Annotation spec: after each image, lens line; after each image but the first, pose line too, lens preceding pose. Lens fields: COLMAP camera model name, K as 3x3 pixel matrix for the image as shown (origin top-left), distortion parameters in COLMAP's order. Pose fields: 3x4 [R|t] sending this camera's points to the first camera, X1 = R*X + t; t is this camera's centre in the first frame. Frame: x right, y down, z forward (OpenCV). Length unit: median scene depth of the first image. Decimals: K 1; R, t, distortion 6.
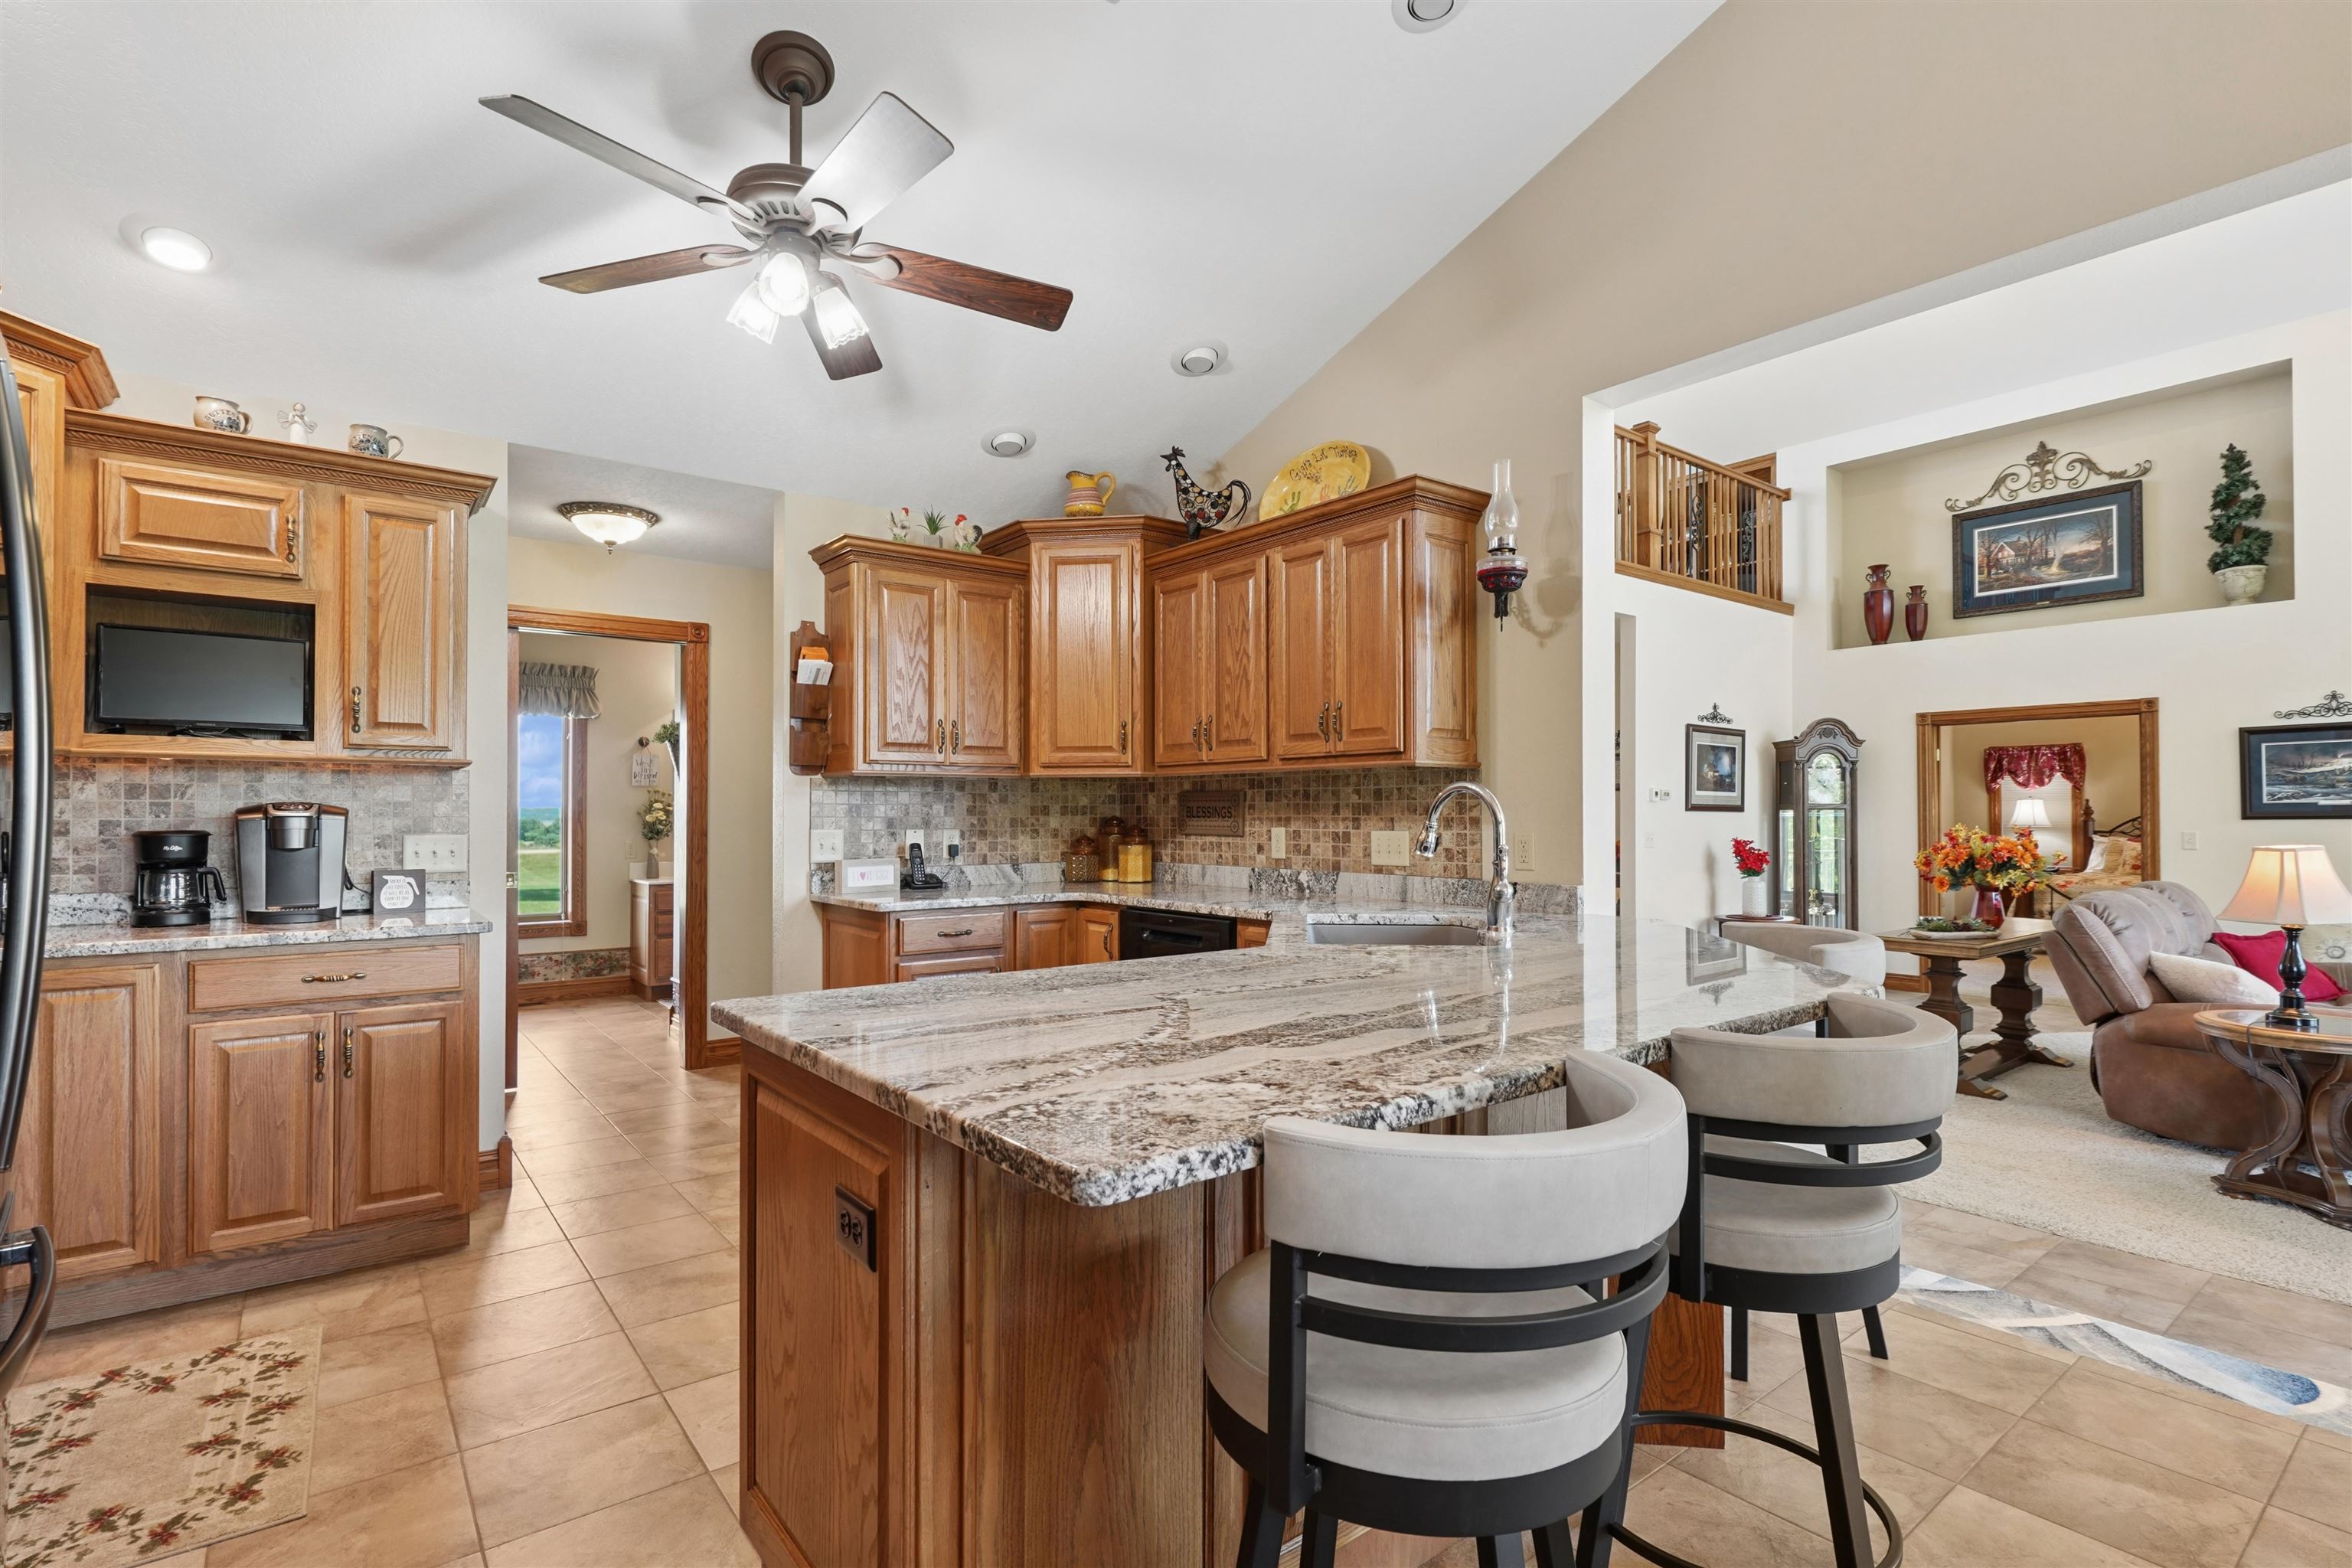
lens RADIAL K [[1117.9, 0, 1191.5], [0, 1117.9, 810.1], [0, 0, 1]] dist [-0.009901, 0.005624]
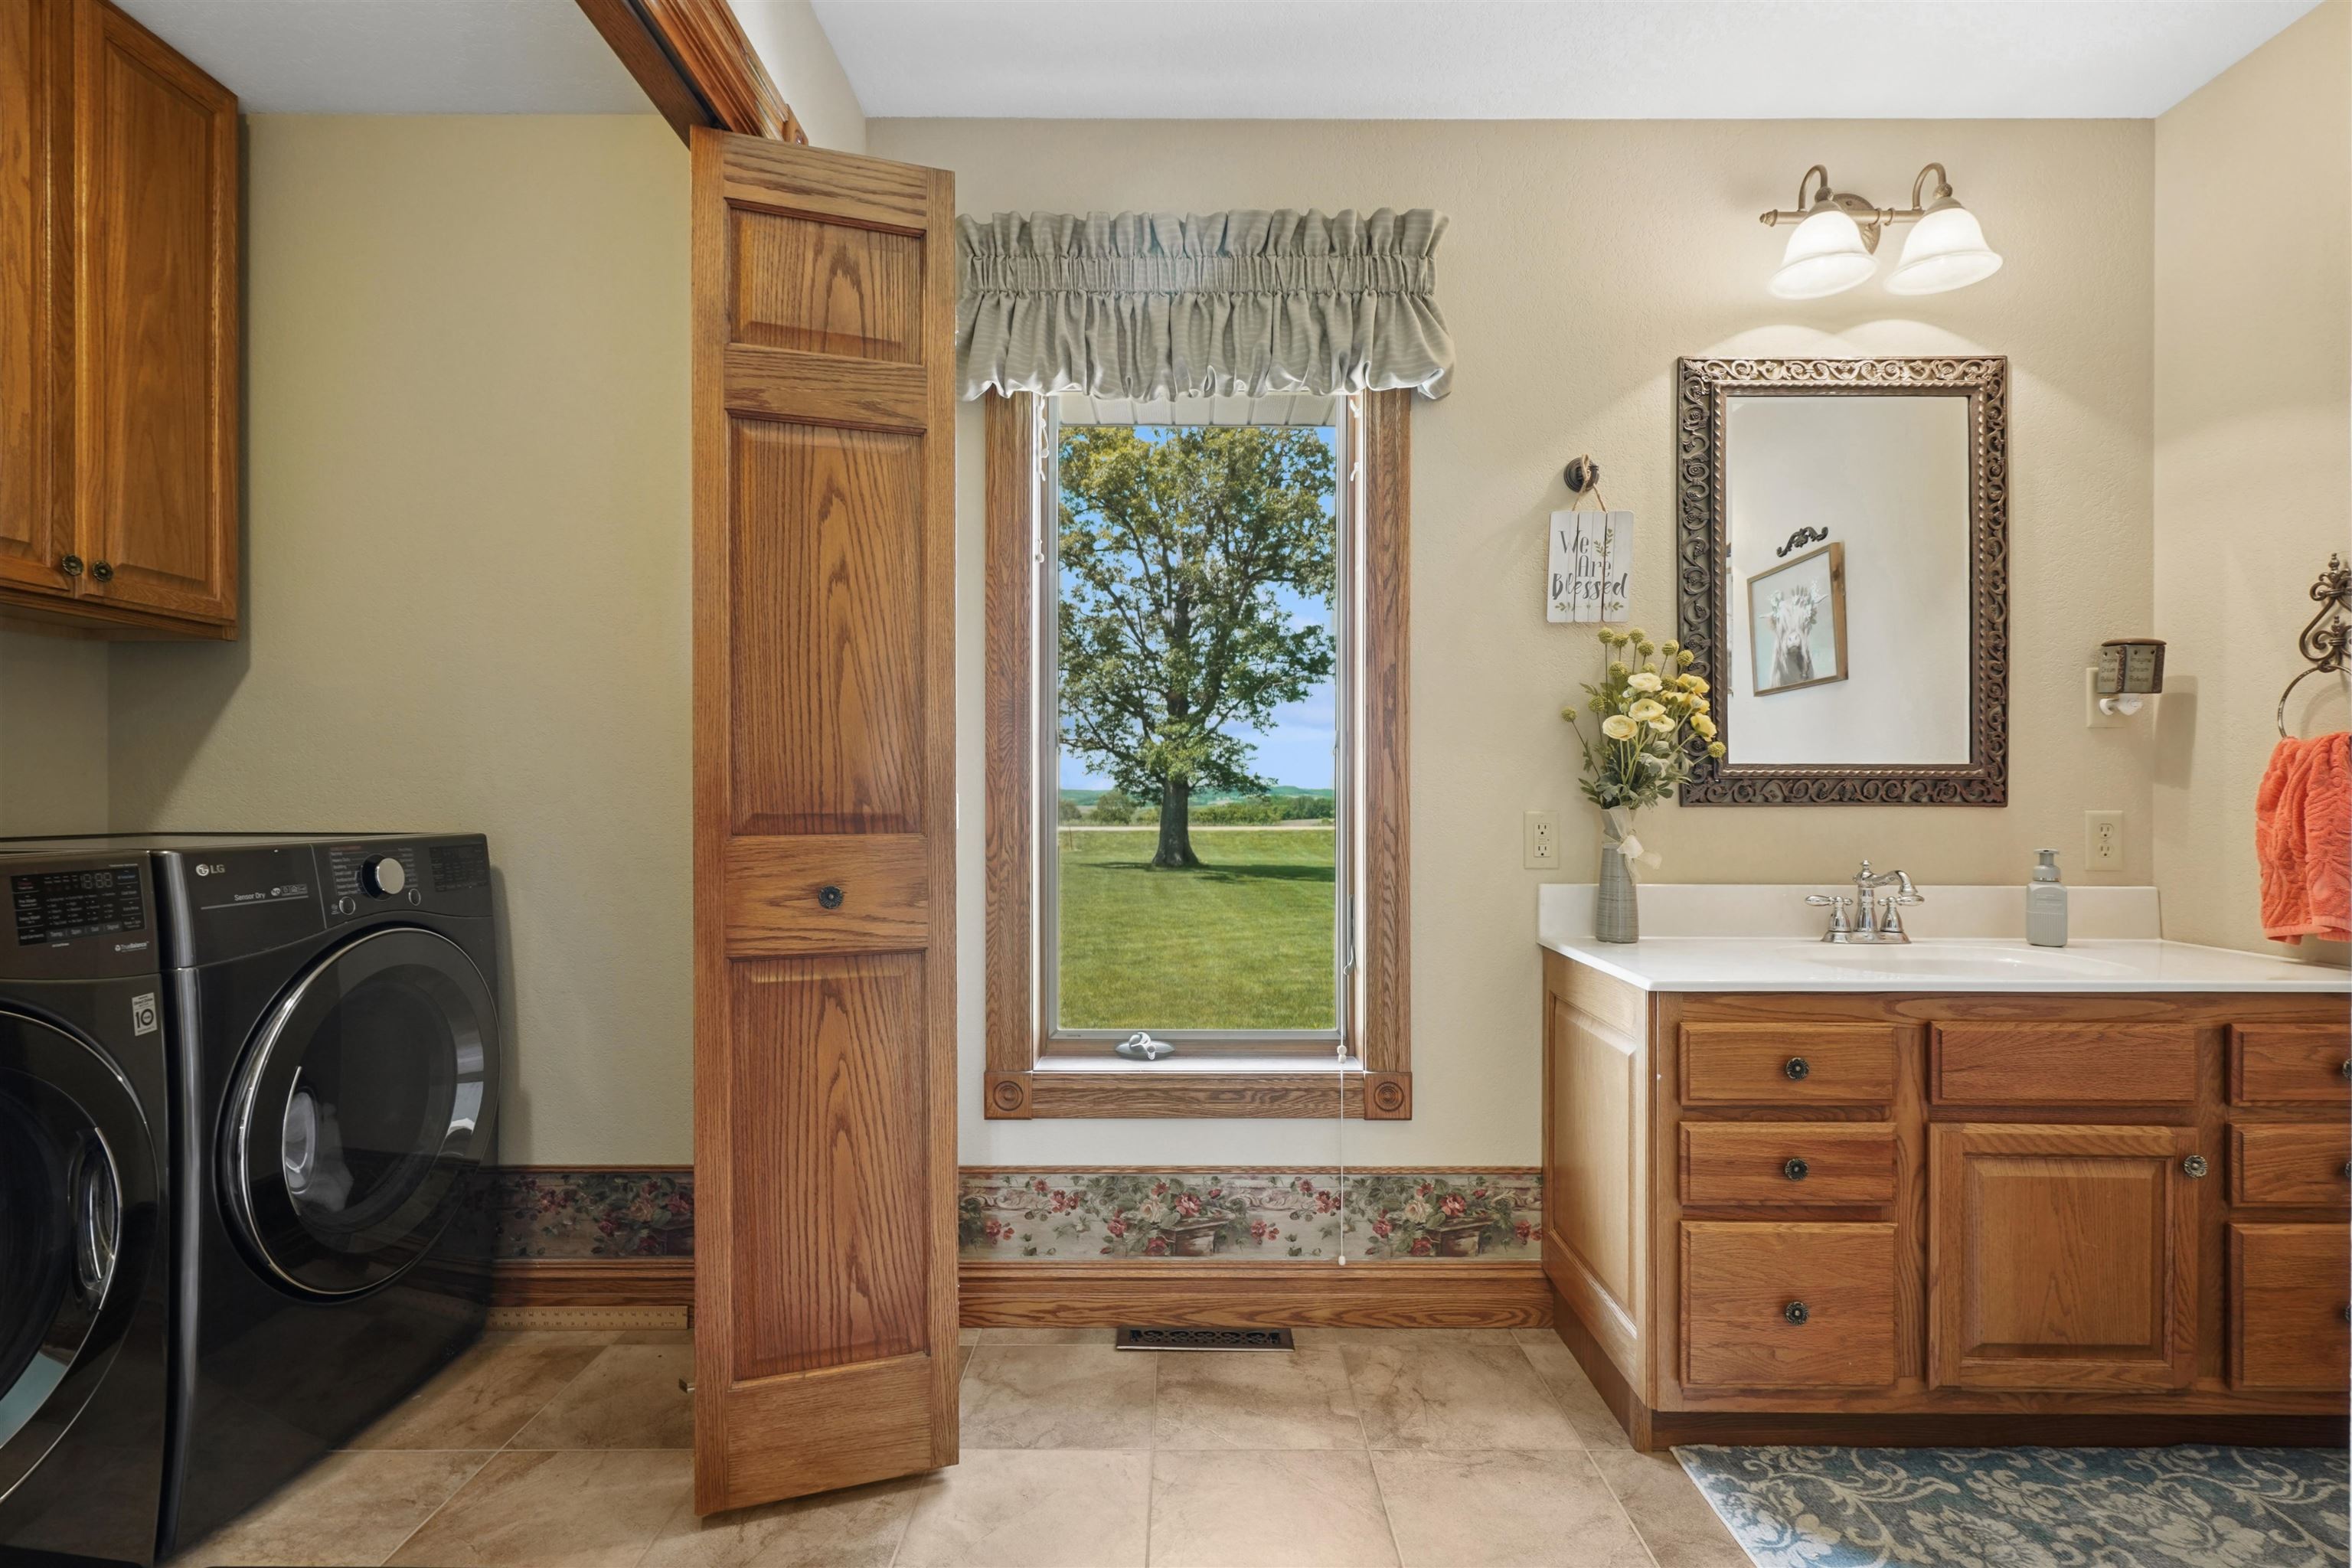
lens RADIAL K [[1117.9, 0, 1182.5], [0, 1117.9, 789.0], [0, 0, 1]] dist [-0.009901, 0.005624]
pose [[0.779710, -0.002566, -0.626136, -0.398338], [0.005148, 0.999984, 0.002313, 0.021363], [0.626120, -0.005027, 0.779710, 0.720803]]
